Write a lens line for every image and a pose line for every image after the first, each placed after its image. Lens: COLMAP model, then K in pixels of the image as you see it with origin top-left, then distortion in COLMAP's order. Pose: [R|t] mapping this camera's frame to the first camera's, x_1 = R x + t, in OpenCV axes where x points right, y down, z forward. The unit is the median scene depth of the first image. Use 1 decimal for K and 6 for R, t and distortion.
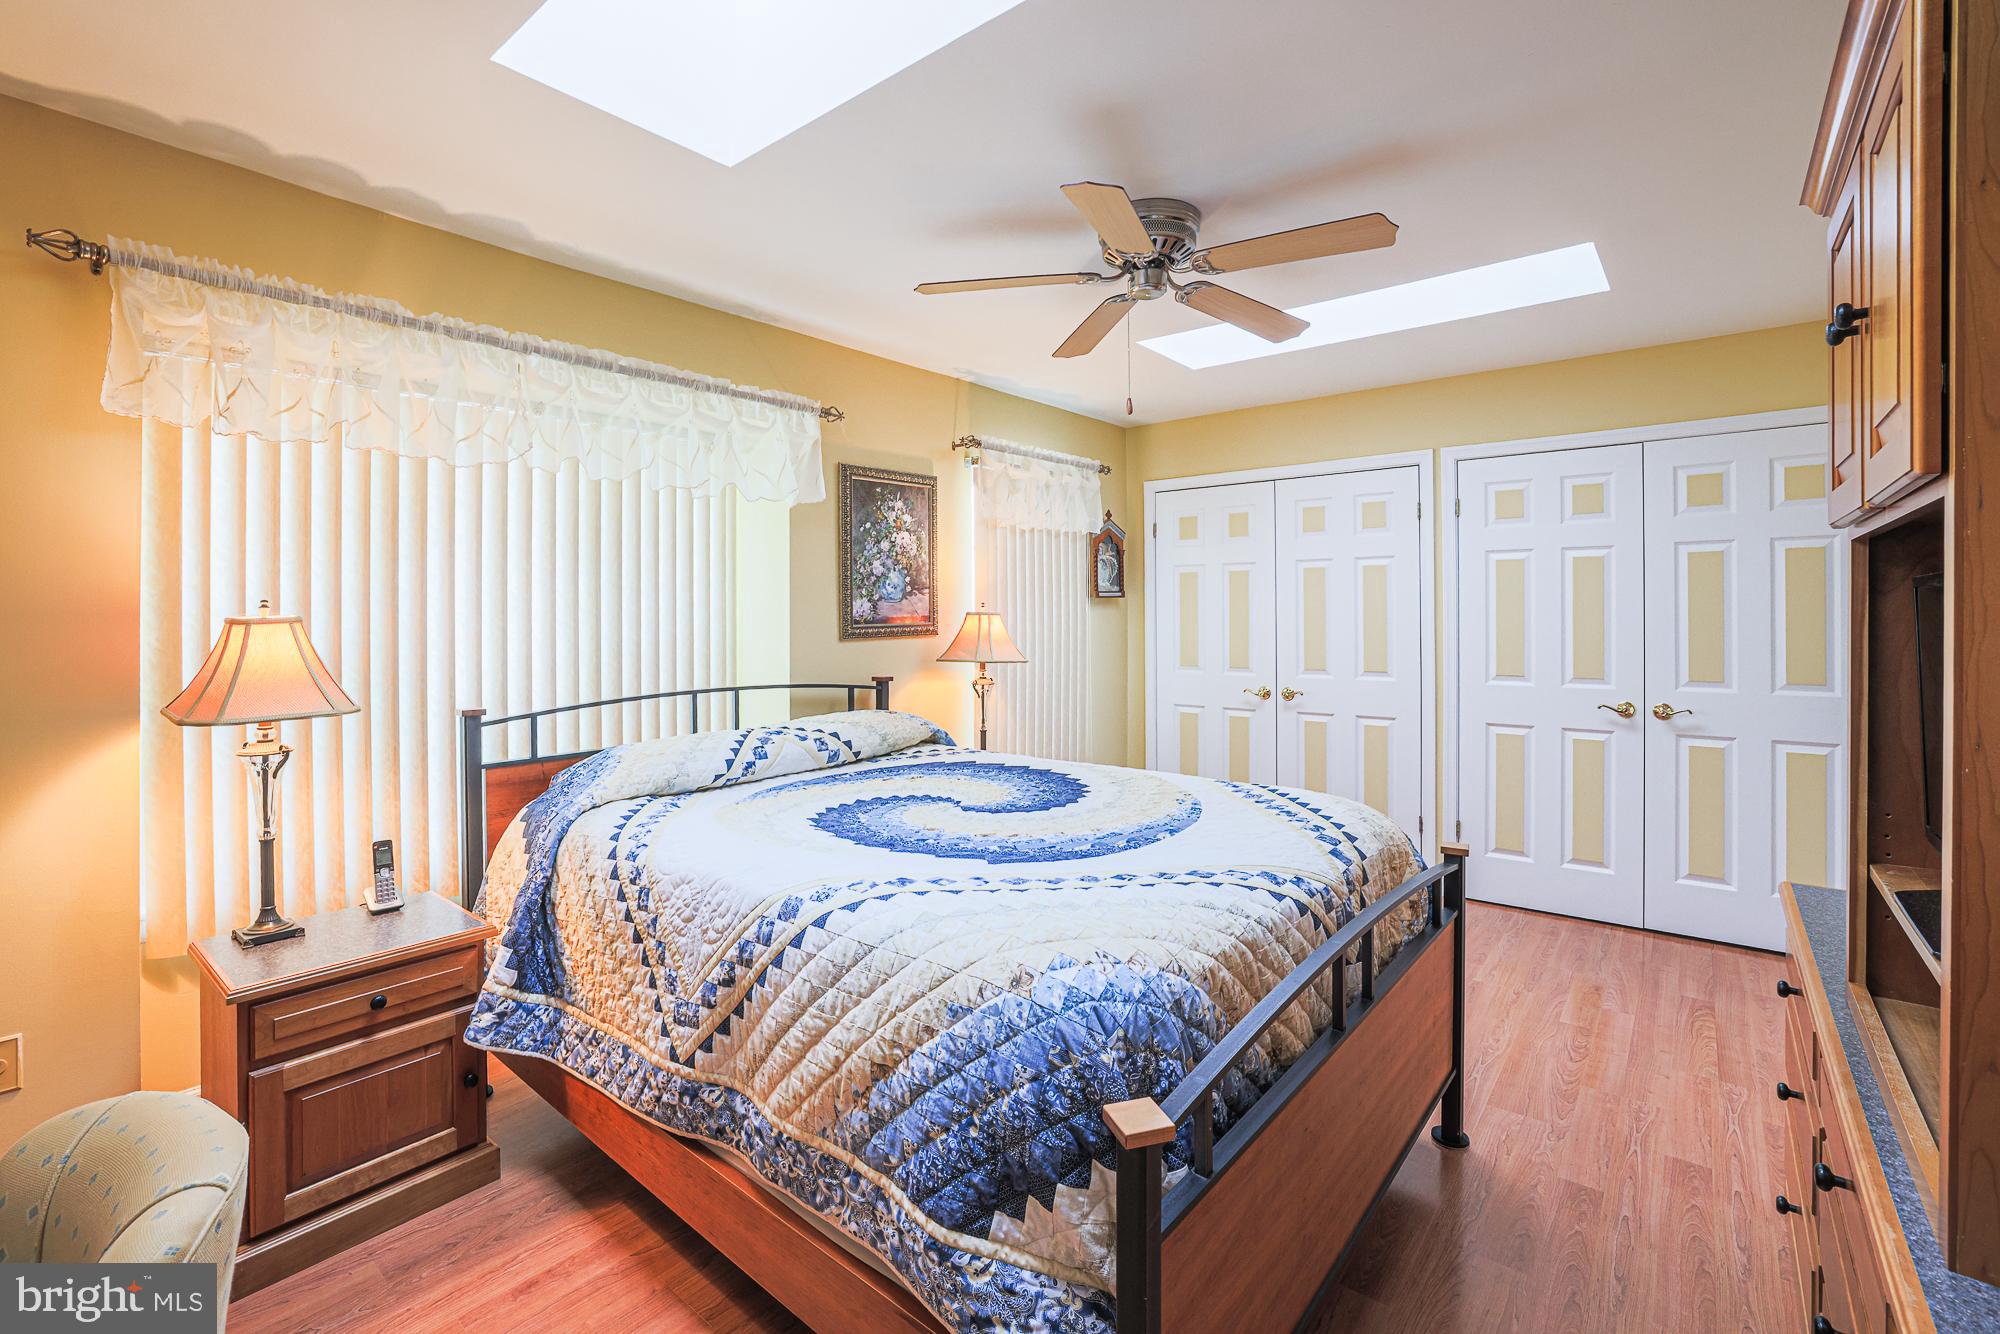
lens RADIAL K [[867.7, 0, 956.6], [0, 867.7, 619.1], [0, 0, 1]] dist [-0.028527, 0.003415]
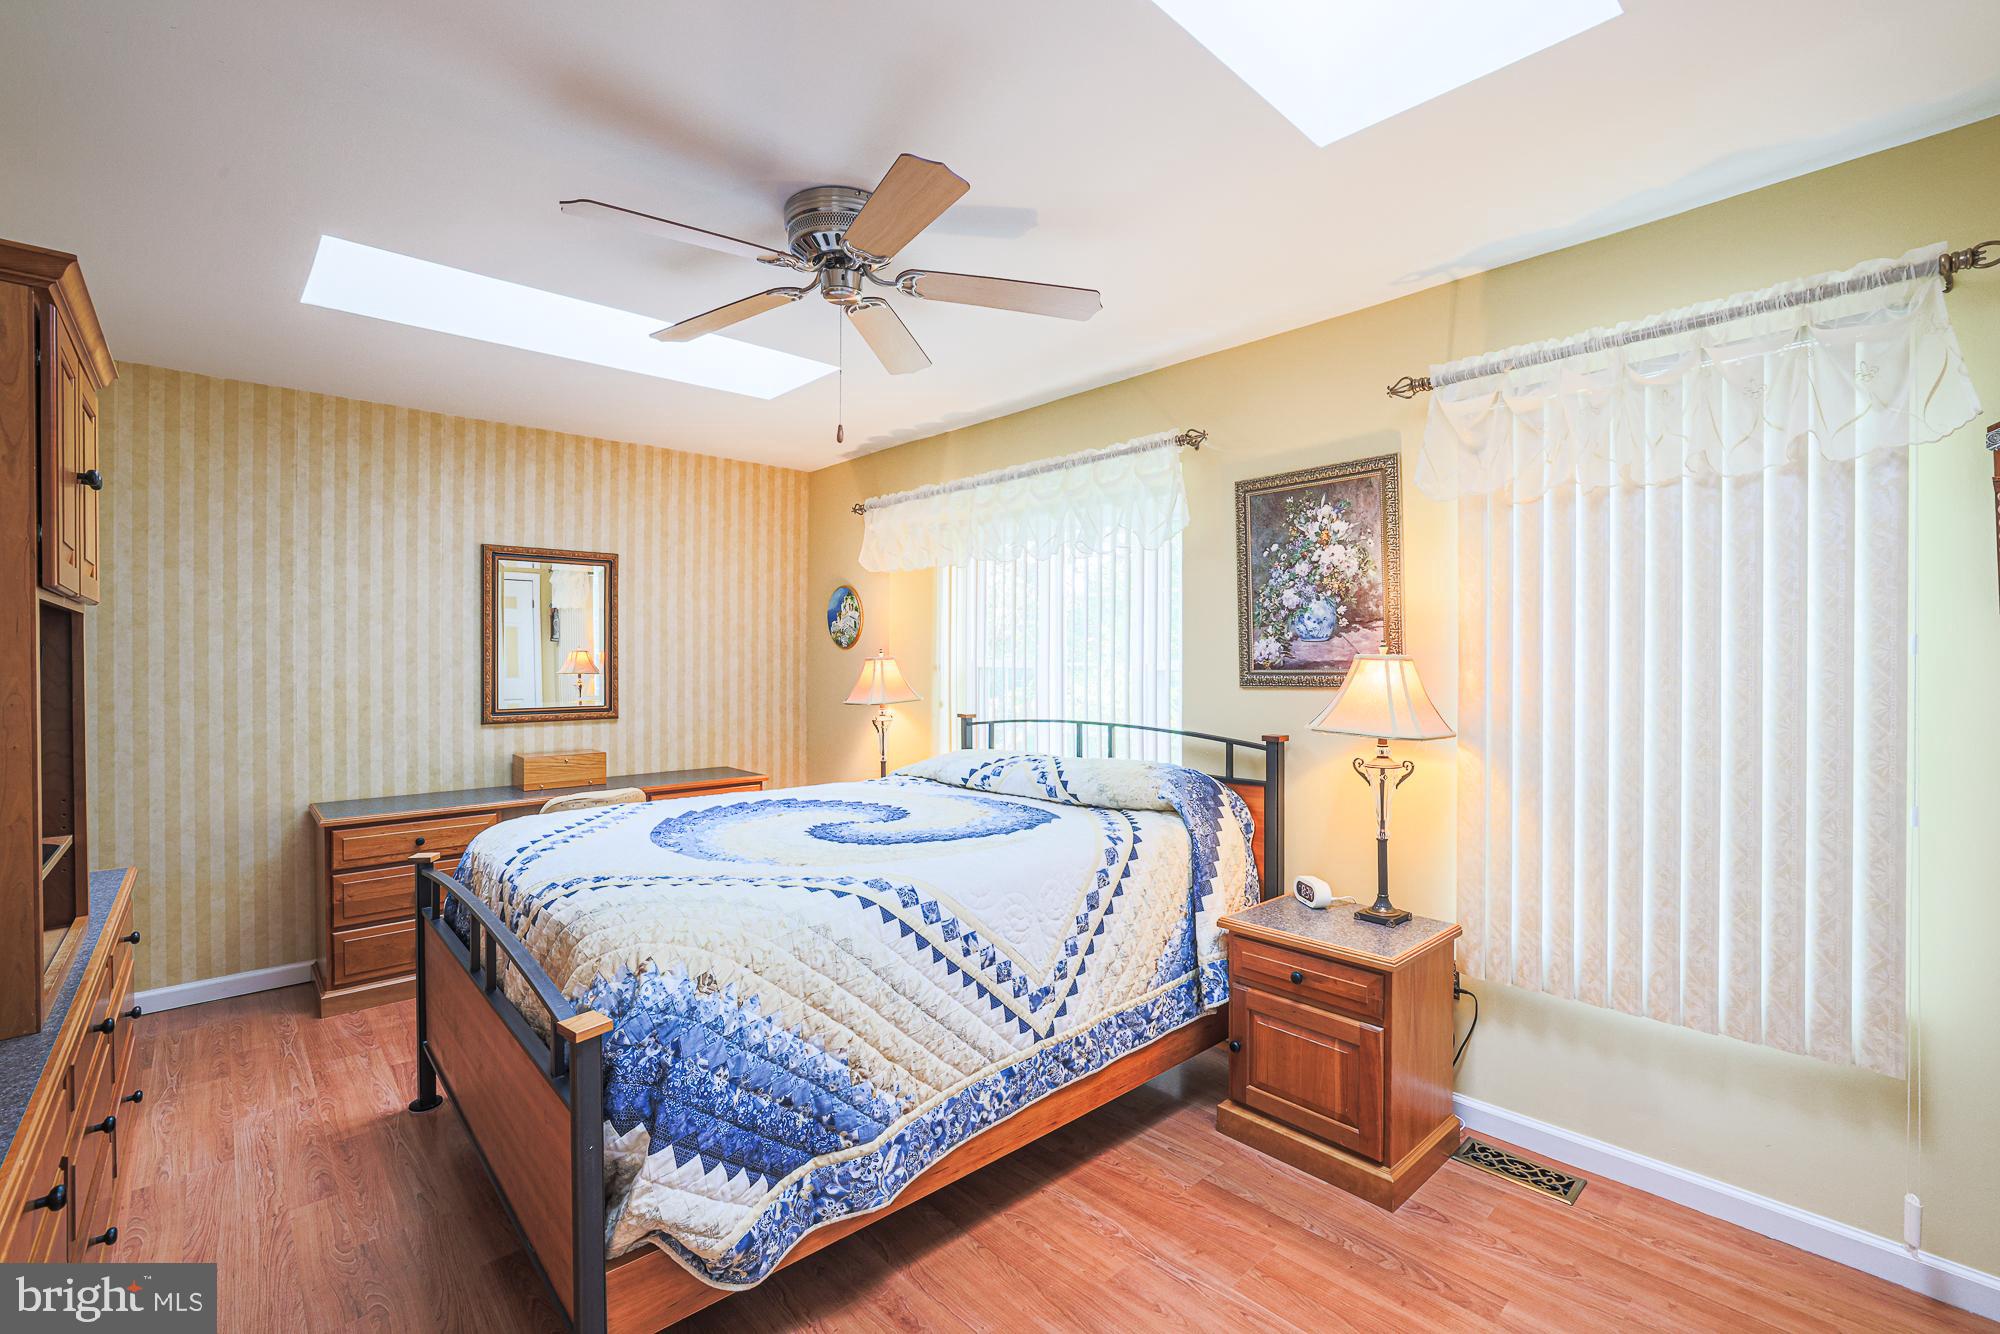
lens RADIAL K [[867.7, 0, 994.8], [0, 867.7, 659.8], [0, 0, 1]] dist [-0.028527, 0.003415]
pose [[-0.098914, 0.006293, -0.995076, 0.714665], [-0.006920, 0.999951, 0.007012, -0.007095], [0.995072, 0.007580, -0.098865, 0.807636]]
